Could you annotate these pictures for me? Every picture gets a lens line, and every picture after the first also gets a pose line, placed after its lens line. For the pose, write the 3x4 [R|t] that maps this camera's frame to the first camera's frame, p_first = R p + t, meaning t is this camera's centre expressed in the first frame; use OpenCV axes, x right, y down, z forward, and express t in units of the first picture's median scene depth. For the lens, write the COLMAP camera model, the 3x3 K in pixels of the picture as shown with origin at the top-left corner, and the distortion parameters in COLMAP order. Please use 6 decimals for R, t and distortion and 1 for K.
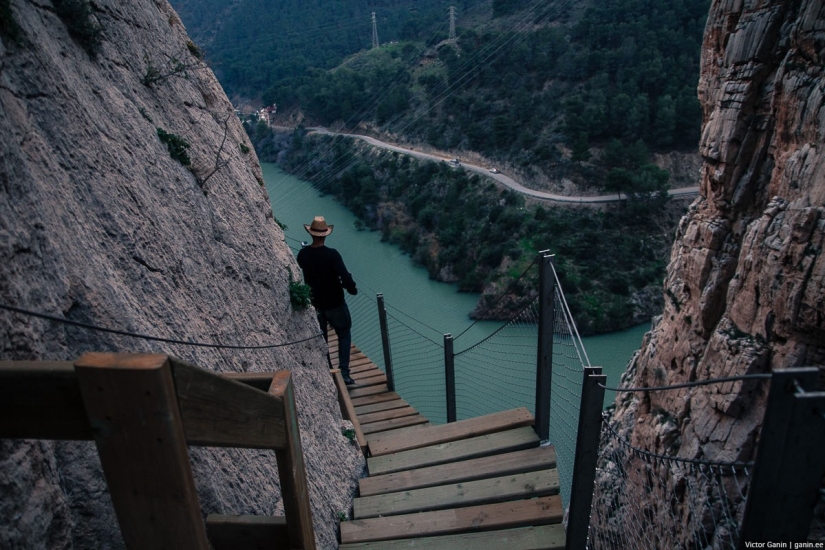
lens RADIAL K [[637.1, 0, 409.1], [0, 637.1, 272.9], [0, 0, 1]] dist [-0.139278, 0.102662]
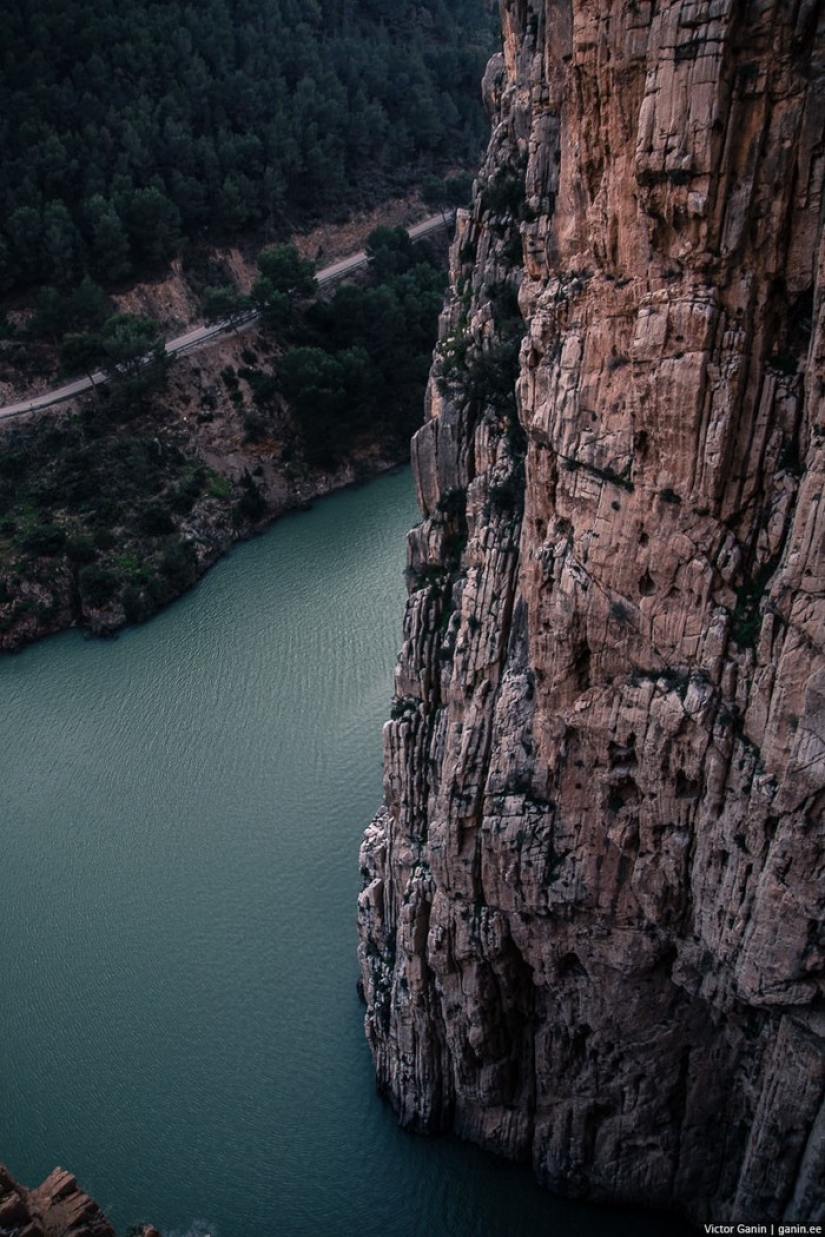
lens RADIAL K [[955.3, 0, 412.5], [0, 955.3, 618.5], [0, 0, 1]] dist [-0.139278, 0.102662]
pose [[0.700213, -0.404984, 0.587954, -0.047512], [0.330619, 0.913853, 0.235719, -0.019690], [-0.632766, 0.029335, 0.773787, 0.110284]]
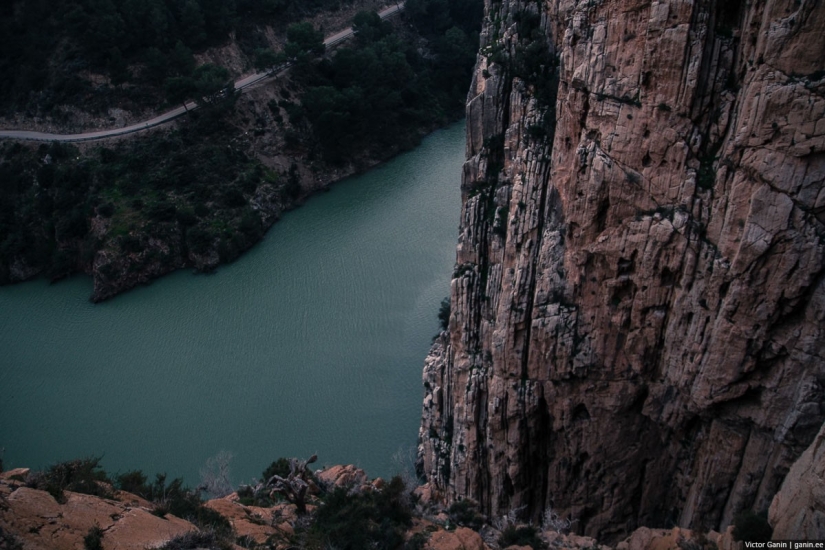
lens RADIAL K [[637.1, 0, 409.1], [0, 637.1, 272.9], [0, 0, 1]] dist [-0.139278, 0.102662]
pose [[0.627393, -0.417895, 0.657071, -0.117434], [0.344584, 0.905681, 0.246990, -0.014390], [-0.698312, 0.071456, 0.712218, 0.129042]]
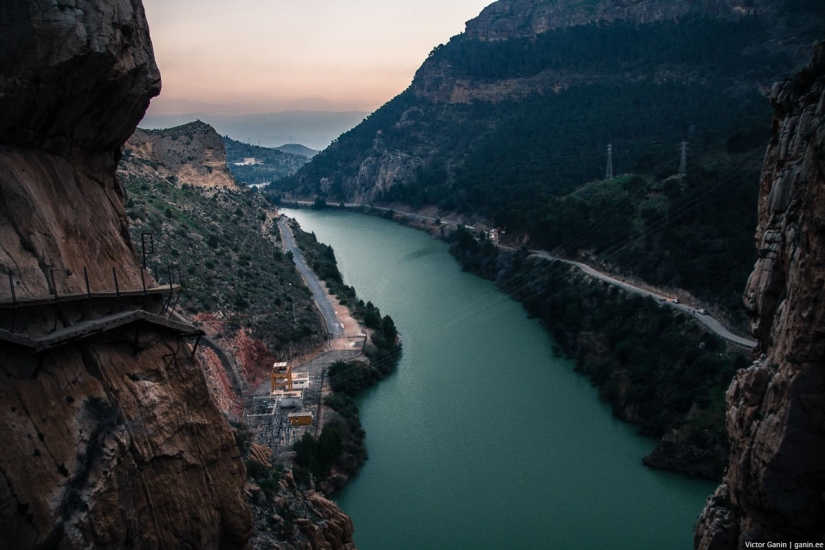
lens RADIAL K [[637.1, 0, 409.1], [0, 637.1, 272.9], [0, 0, 1]] dist [-0.139278, 0.102662]
pose [[0.923314, 0.095950, -0.371866, 0.068989], [-0.164021, 0.974056, -0.155921, -0.002127], [0.347258, 0.204958, 0.915098, -0.007241]]
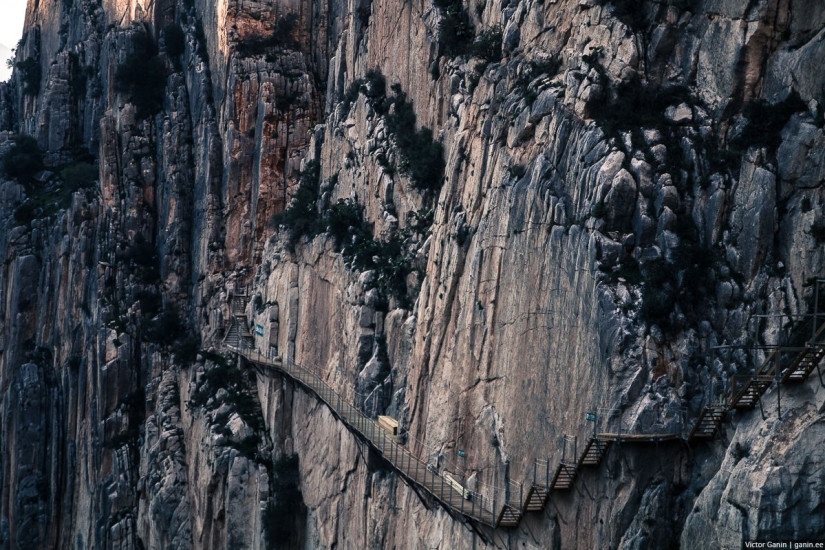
lens RADIAL K [[1783.6, 0, 412.5], [0, 1783.6, 275.0], [0, 0, 1]] dist [0.083196, -0.090211]
pose [[-0.059968, -0.018885, 0.998022, -0.848180], [0.356826, 0.933352, 0.039101, -0.028818], [-0.932244, 0.358465, -0.049233, 0.193895]]
